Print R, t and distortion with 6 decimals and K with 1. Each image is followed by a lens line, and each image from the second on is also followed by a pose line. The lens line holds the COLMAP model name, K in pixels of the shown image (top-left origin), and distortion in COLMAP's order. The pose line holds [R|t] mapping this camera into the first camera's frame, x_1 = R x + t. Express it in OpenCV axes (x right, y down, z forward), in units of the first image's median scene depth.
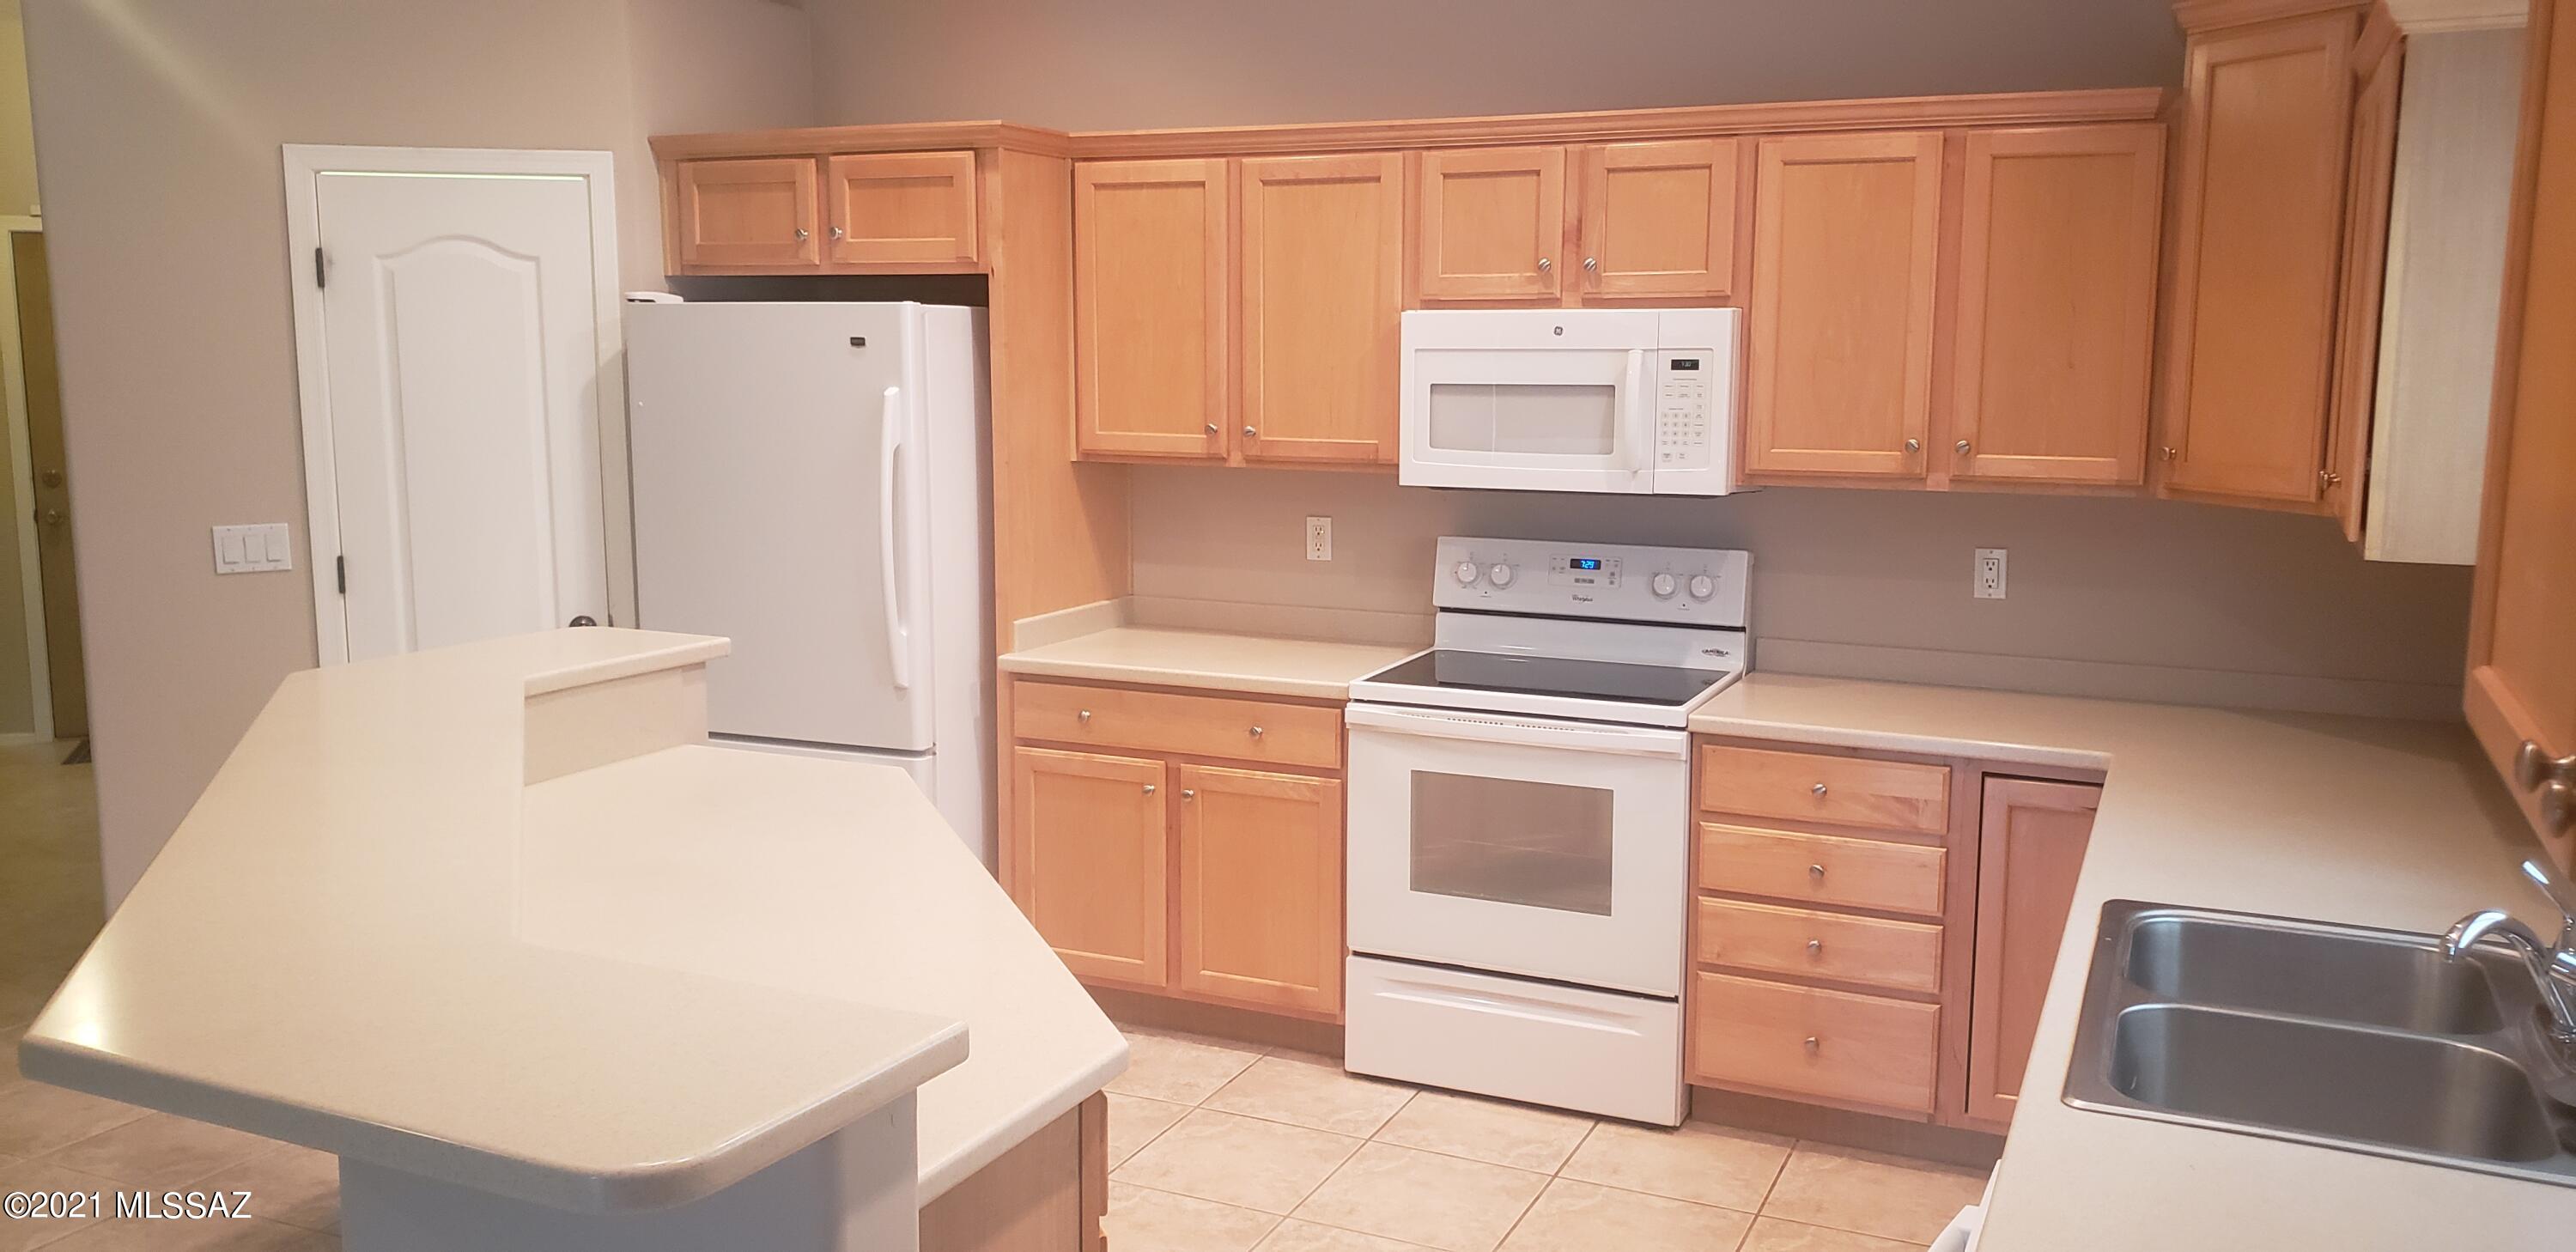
lens RADIAL K [[1987.5, 0, 1375.6], [0, 1987.5, 610.2], [0, 0, 1]] dist [0.037457, -0.051997]
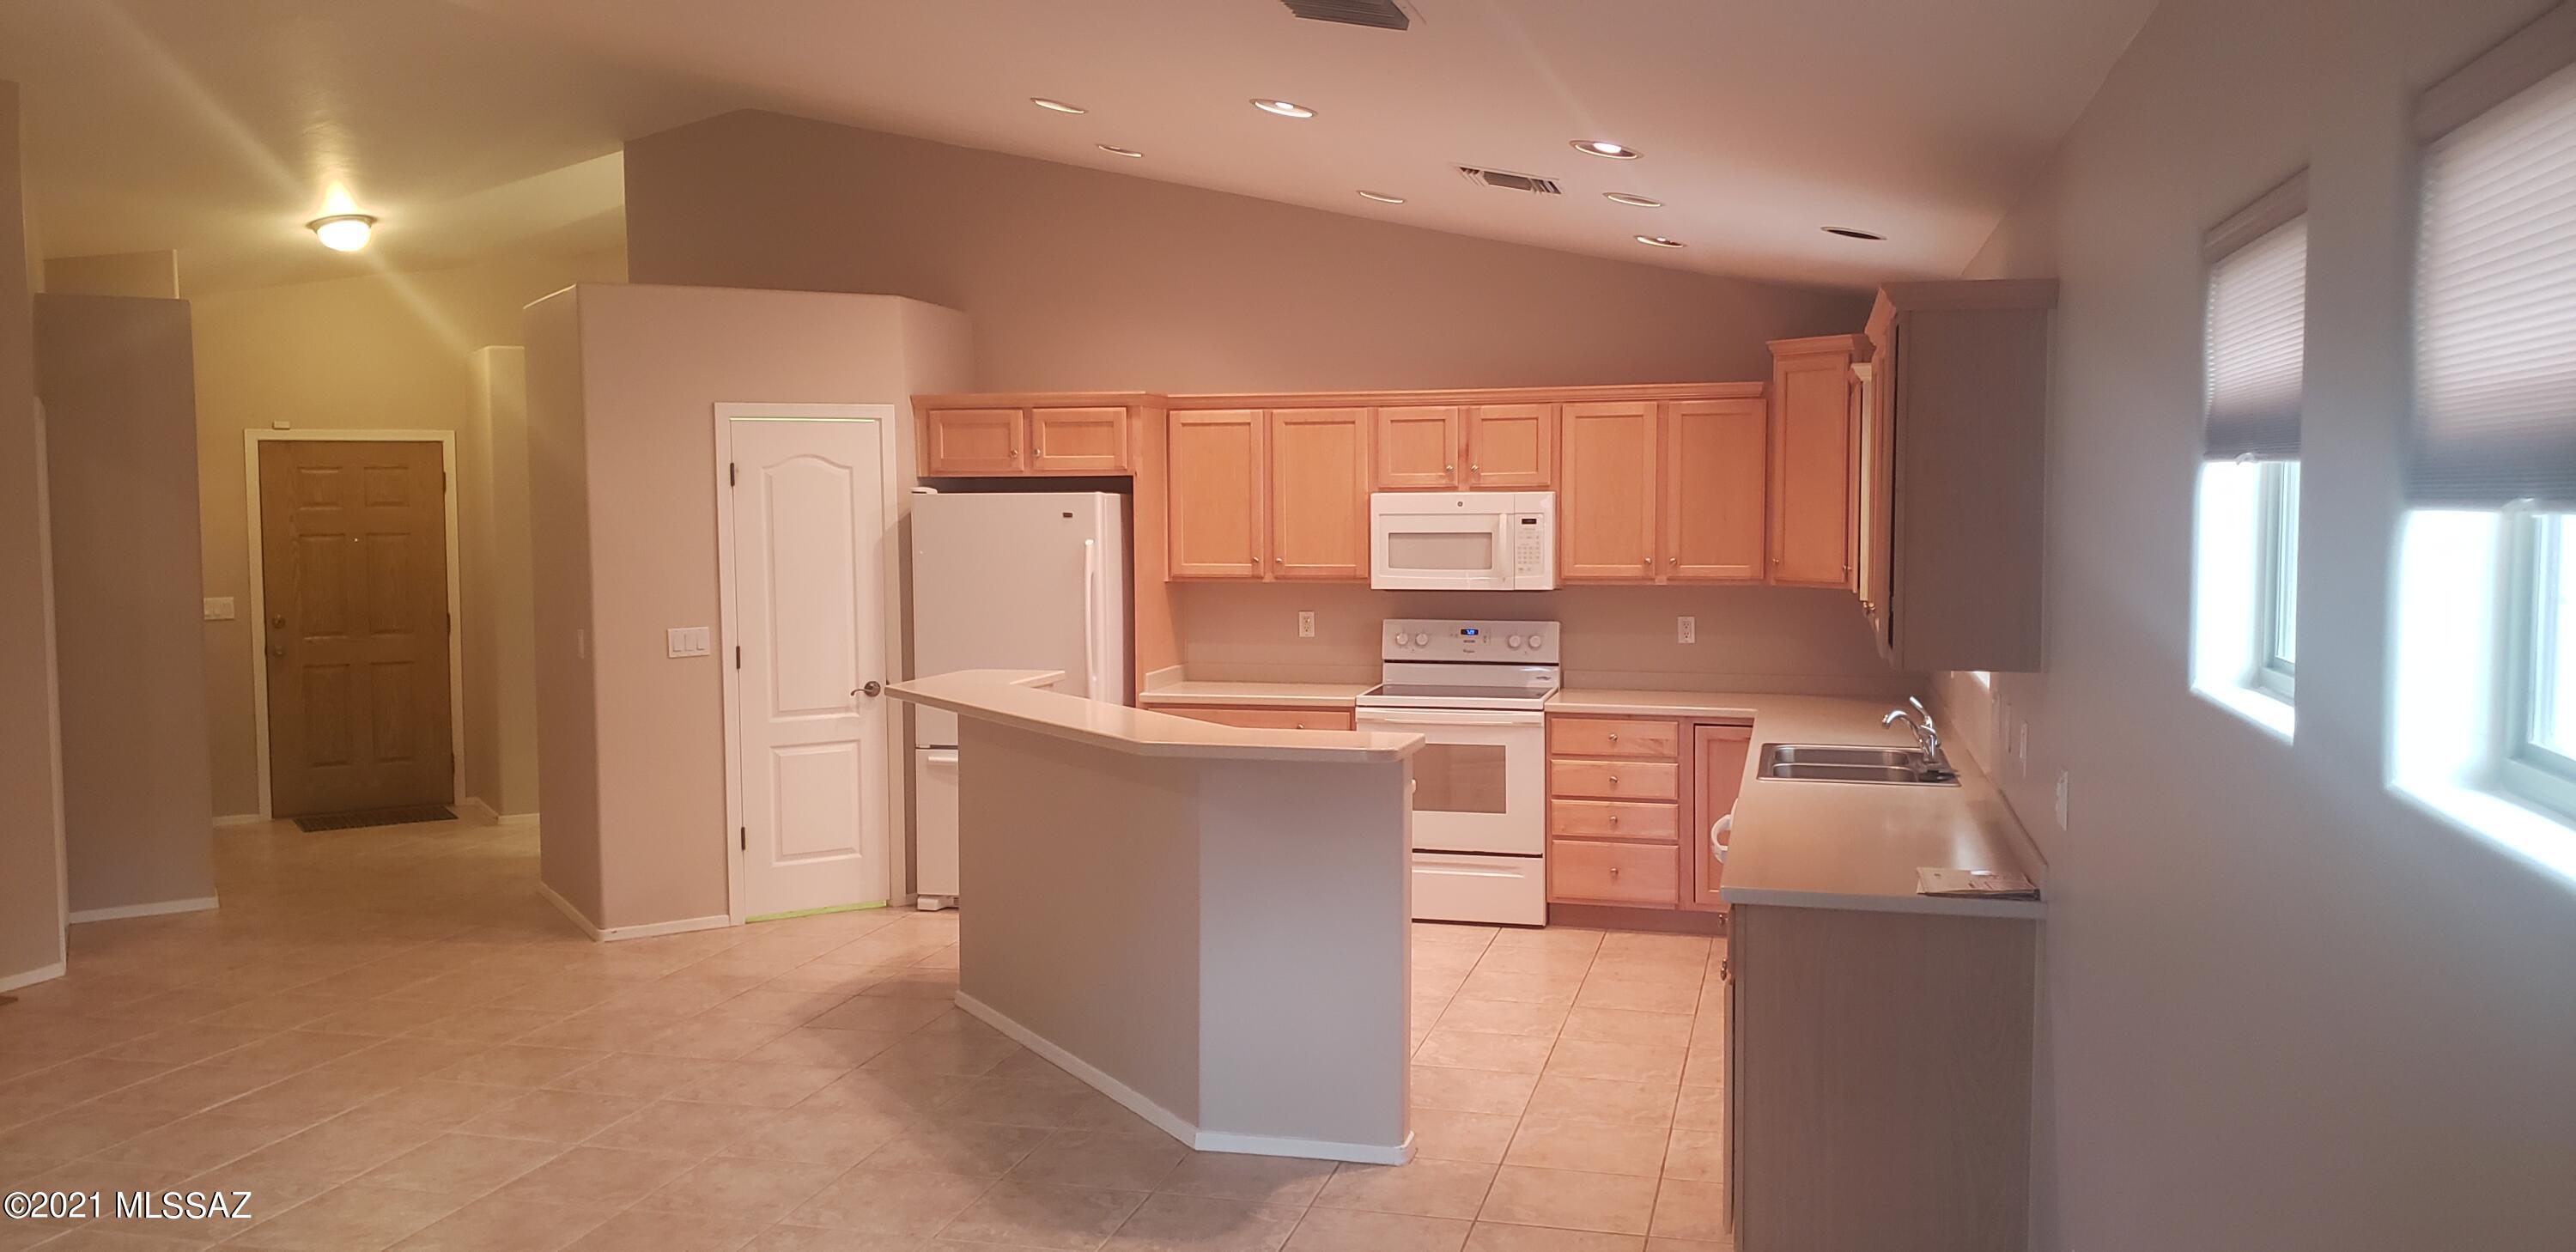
lens RADIAL K [[1987.5, 0, 1333.4], [0, 1987.5, 591.7], [0, 0, 1]] dist [0.037457, -0.051997]
pose [[0.986033, -0.019003, 0.165461, -0.327753], [0.033711, 0.995678, -0.086541, 0.096526], [-0.163101, 0.090910, 0.982412, -0.785149]]
